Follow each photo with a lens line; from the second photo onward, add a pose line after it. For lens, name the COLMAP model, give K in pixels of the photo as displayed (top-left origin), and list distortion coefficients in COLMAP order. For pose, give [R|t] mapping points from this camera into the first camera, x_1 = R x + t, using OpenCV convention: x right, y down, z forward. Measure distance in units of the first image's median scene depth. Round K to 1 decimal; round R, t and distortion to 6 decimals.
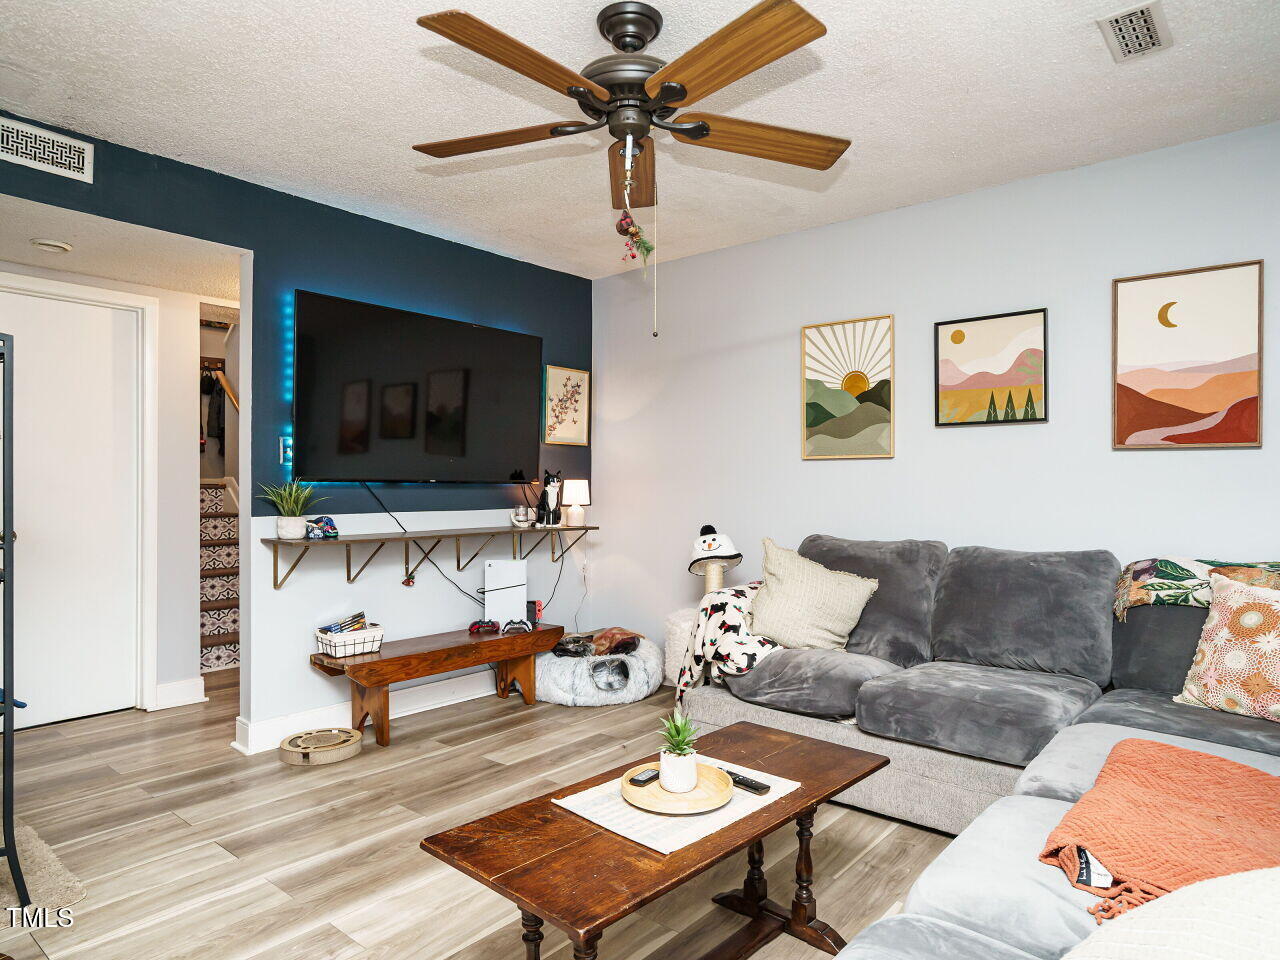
lens RADIAL K [[818.4, 0, 632.3], [0, 818.4, 483.3], [0, 0, 1]] dist [-0.041909, 0.036612]
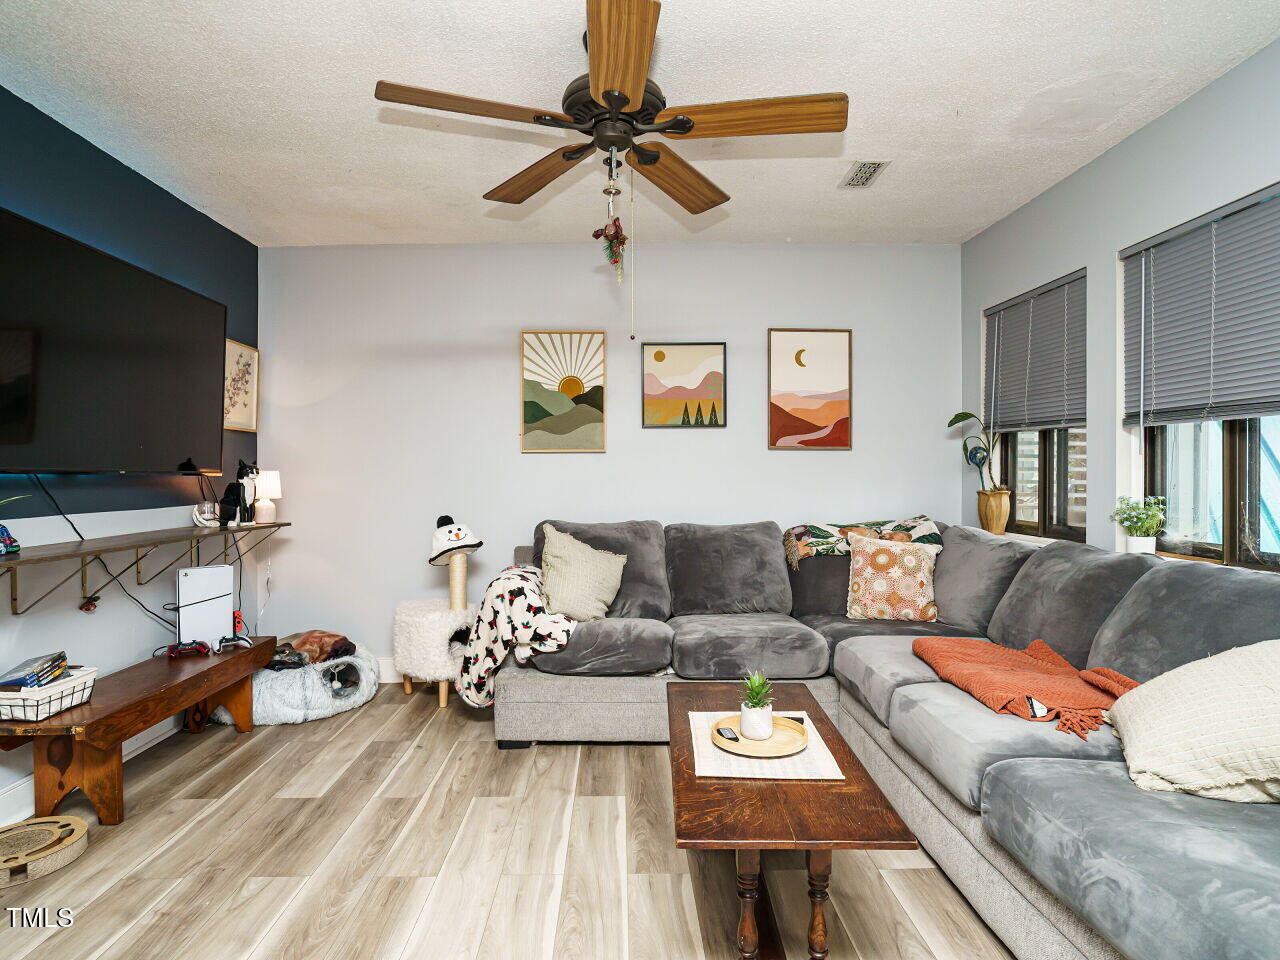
lens RADIAL K [[763.0, 0, 625.7], [0, 763.0, 473.7], [0, 0, 1]] dist [-0.051054, 0.033372]
pose [[0.740384, -0.003361, 0.672175, -0.447923], [0.002894, 0.999994, 0.001813, -0.002380], [-0.672177, 0.000603, 0.740390, 0.178514]]
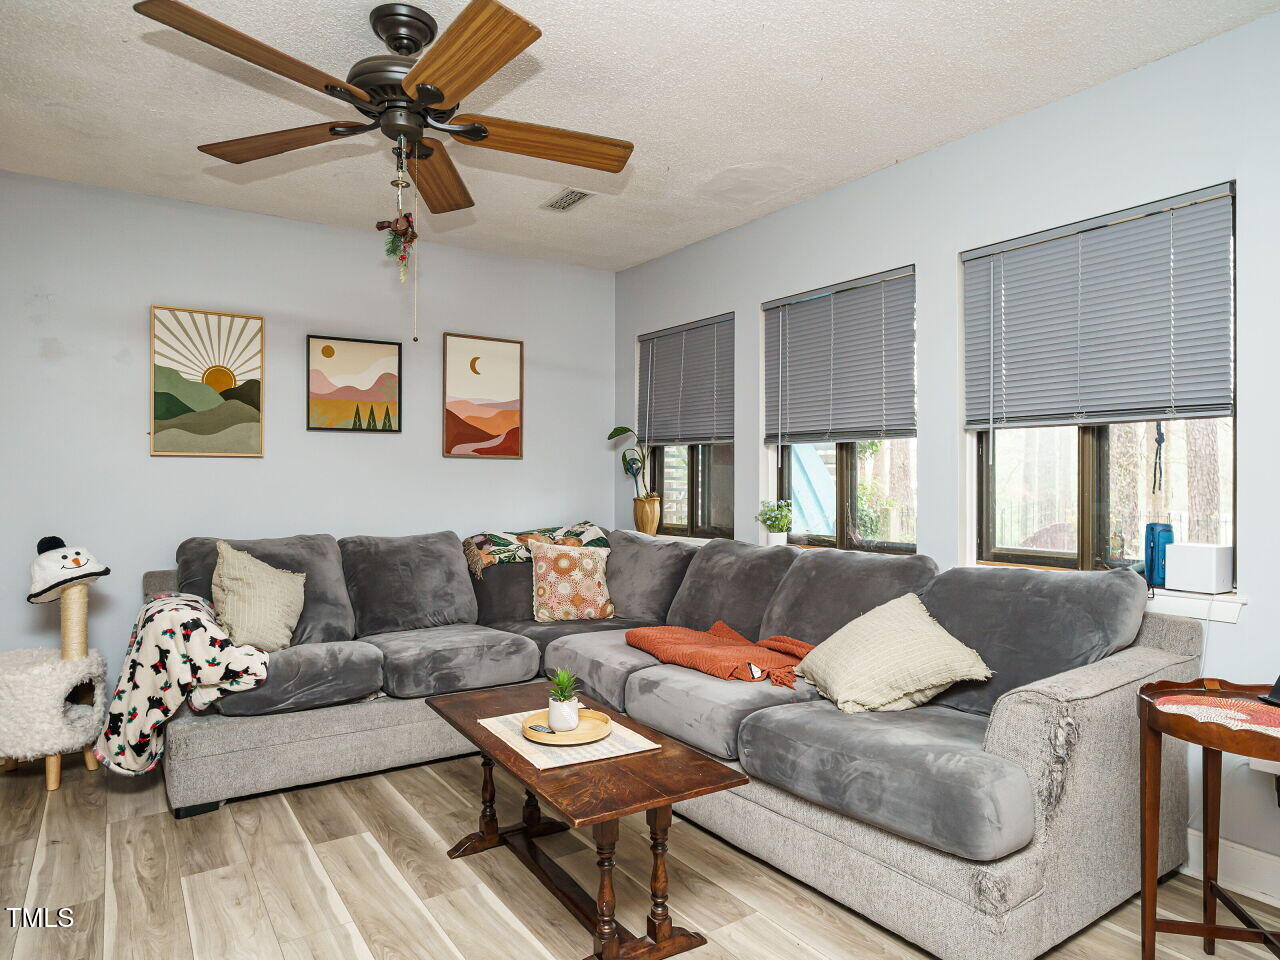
lens RADIAL K [[818.4, 0, 655.9], [0, 818.4, 475.6], [0, 0, 1]] dist [-0.041909, 0.036612]
pose [[0.227571, 0.006087, 0.973743, -0.620739], [0.000863, 0.999979, -0.006453, -0.001310], [-0.973761, 0.002309, 0.227560, 0.320897]]
